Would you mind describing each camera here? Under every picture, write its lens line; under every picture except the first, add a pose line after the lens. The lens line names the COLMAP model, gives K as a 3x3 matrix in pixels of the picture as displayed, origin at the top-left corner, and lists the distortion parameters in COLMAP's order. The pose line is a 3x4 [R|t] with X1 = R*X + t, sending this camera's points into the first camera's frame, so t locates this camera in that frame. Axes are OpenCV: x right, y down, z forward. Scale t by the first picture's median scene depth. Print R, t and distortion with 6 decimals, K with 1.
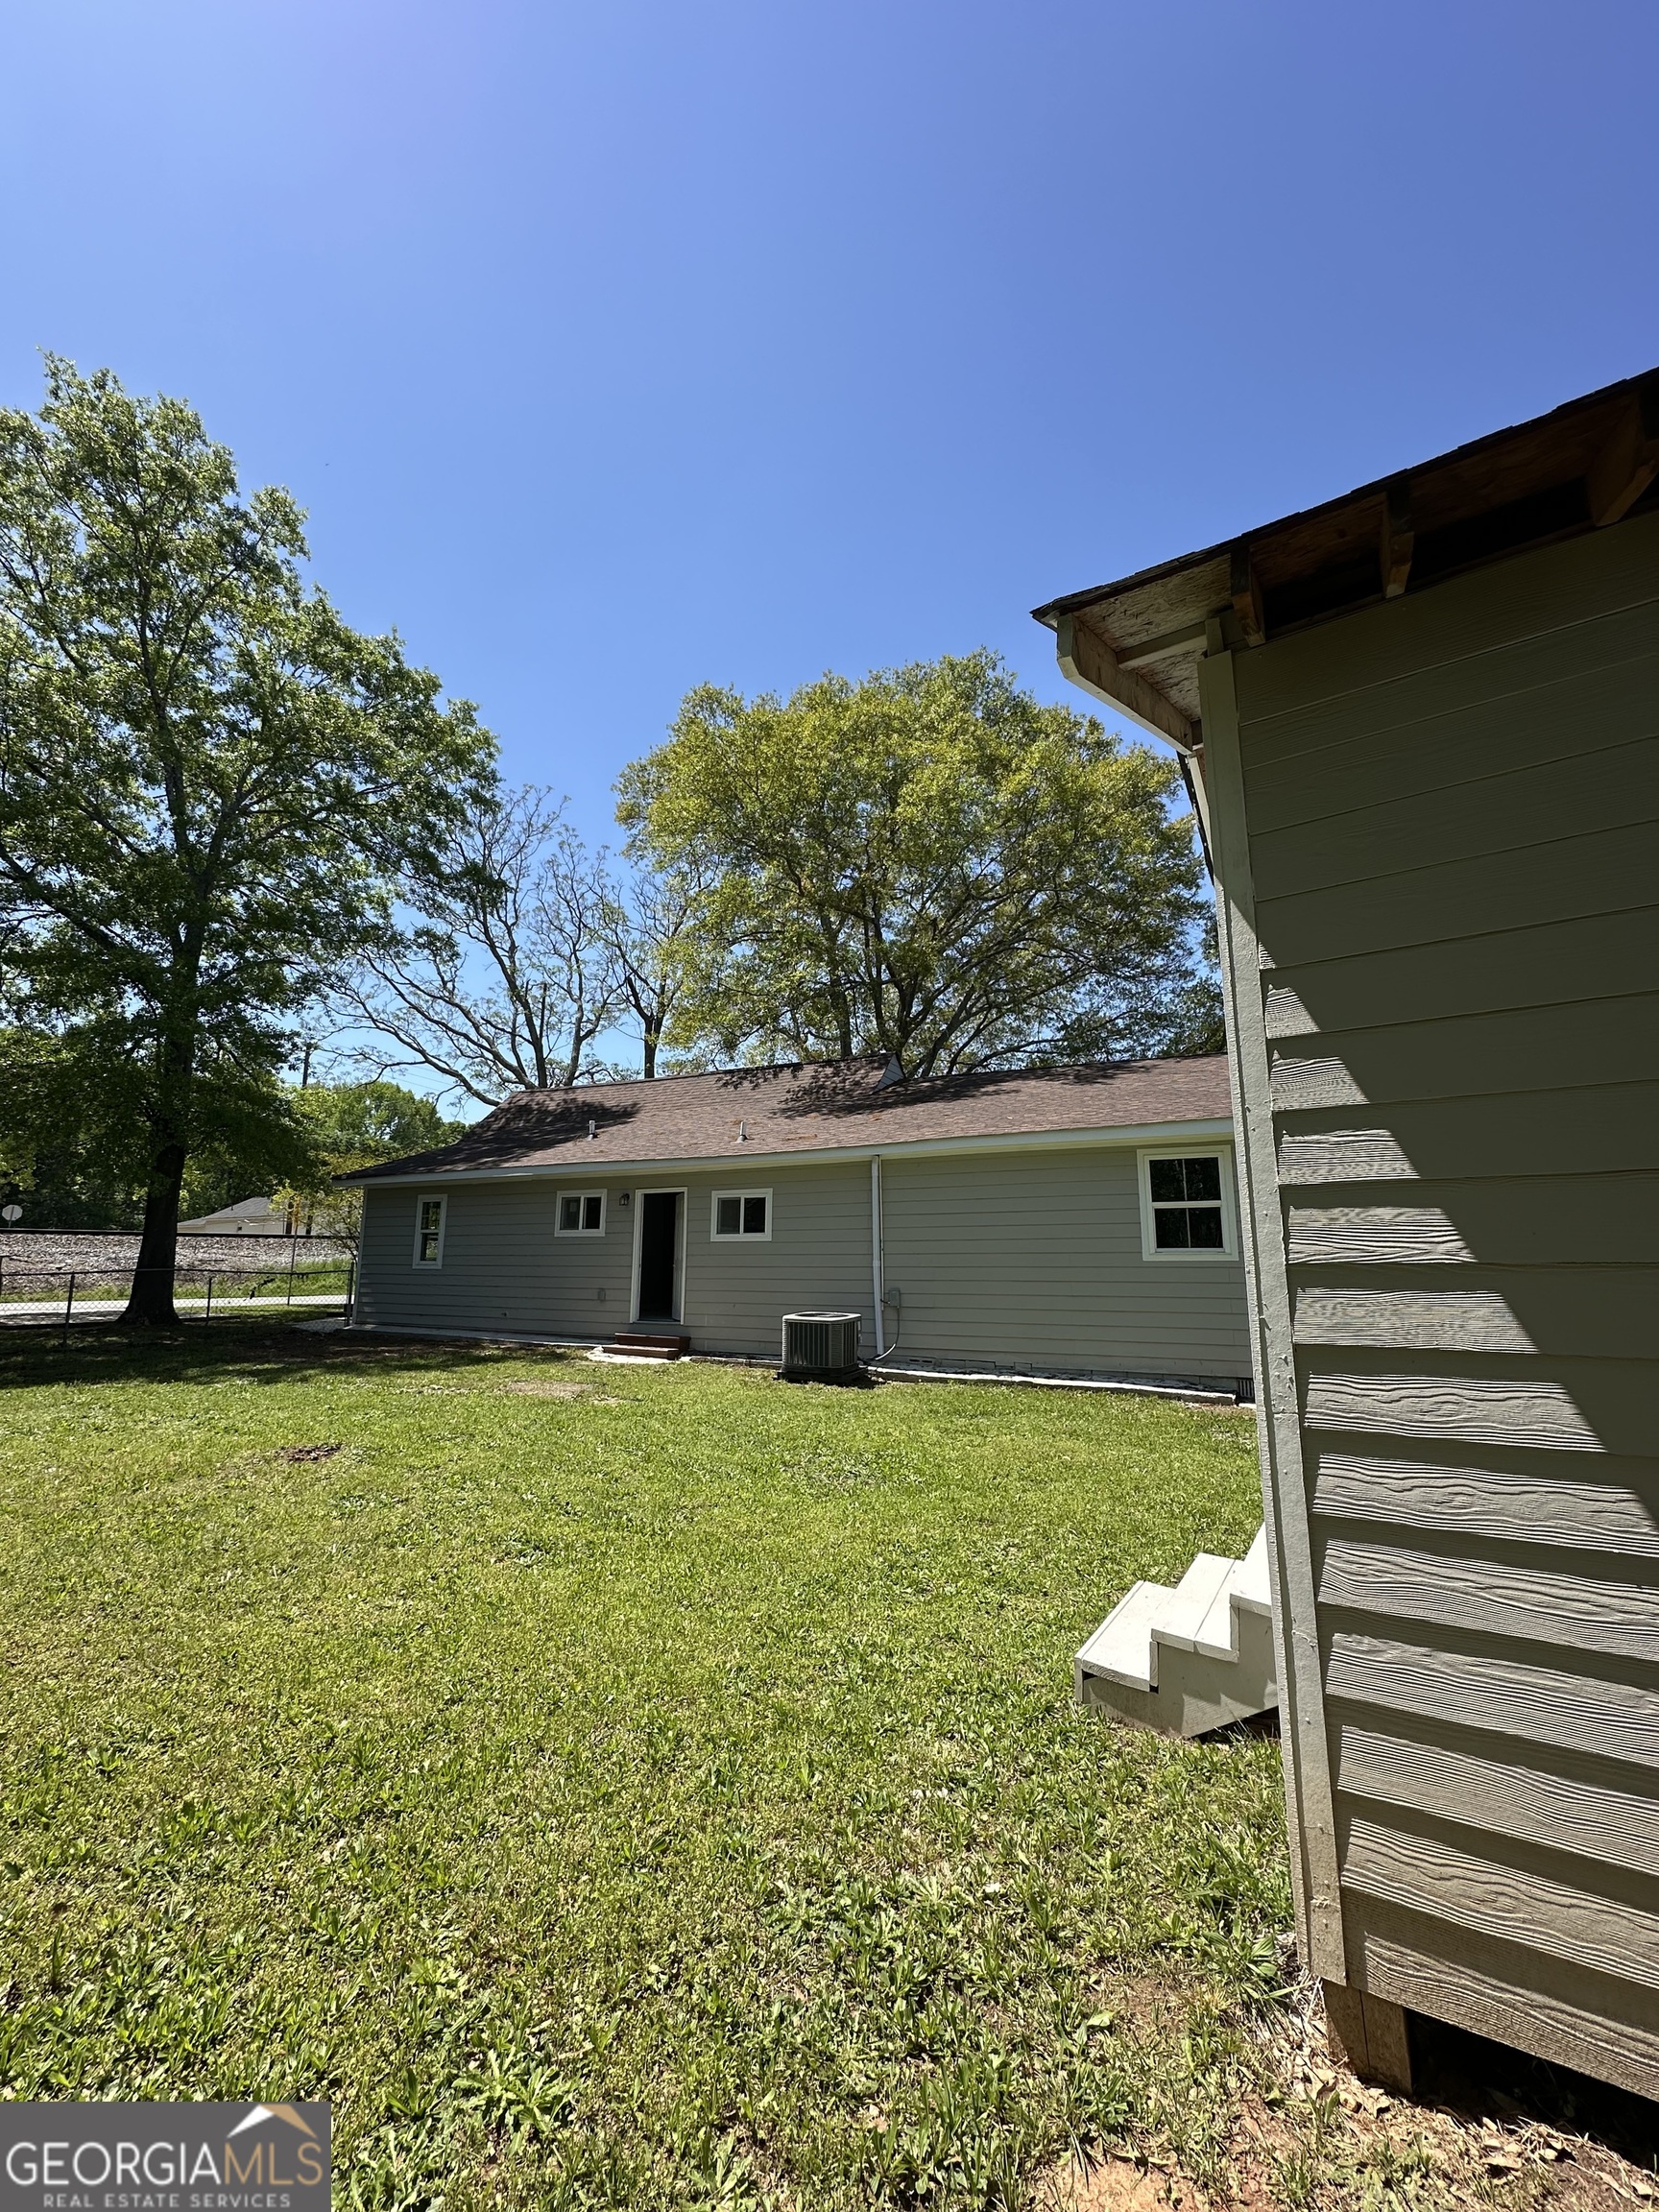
lens RADIAL K [[884.1, 0, 829.3], [0, 884.1, 1104.2], [0, 0, 1]] dist [-0.001670, 0.000661]
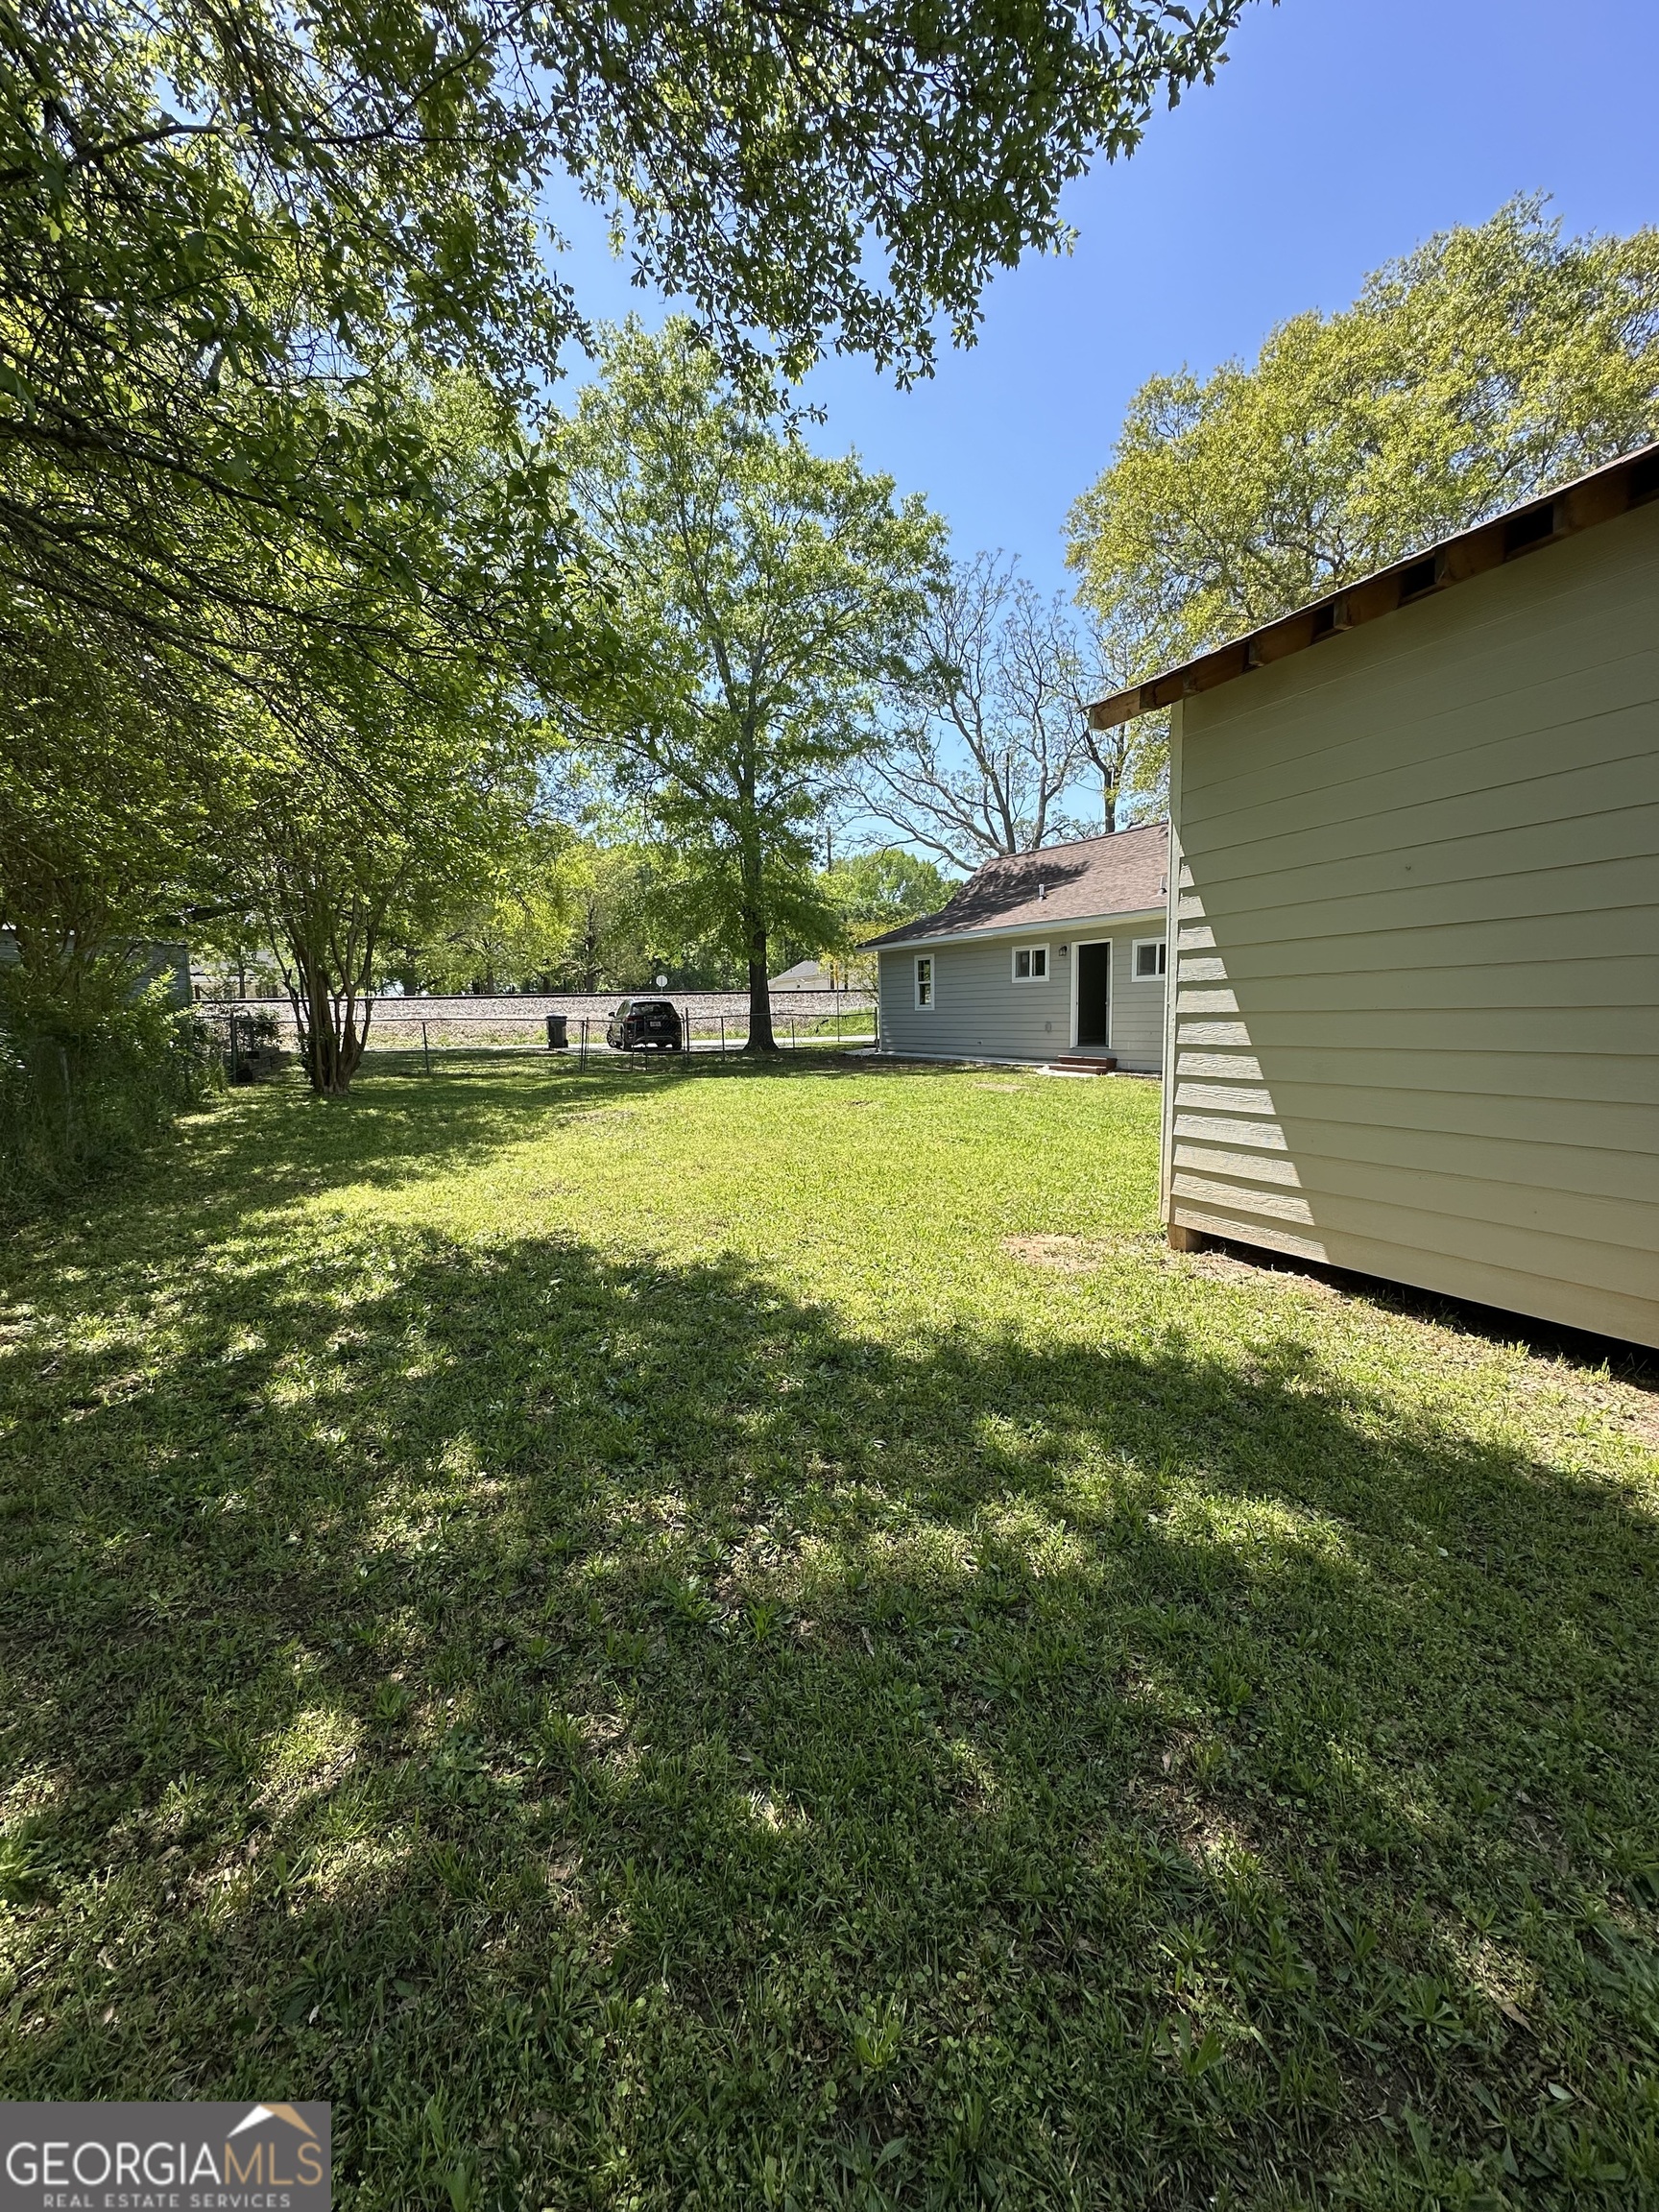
lens RADIAL K [[884.1, 0, 829.3], [0, 884.1, 1104.2], [0, 0, 1]] dist [-0.001670, 0.000661]
pose [[0.852924, 0.032756, -0.521006, 0.090320], [0.115398, 0.961509, 0.249366, -0.020540], [0.509120, -0.272813, 0.816315, -0.150357]]
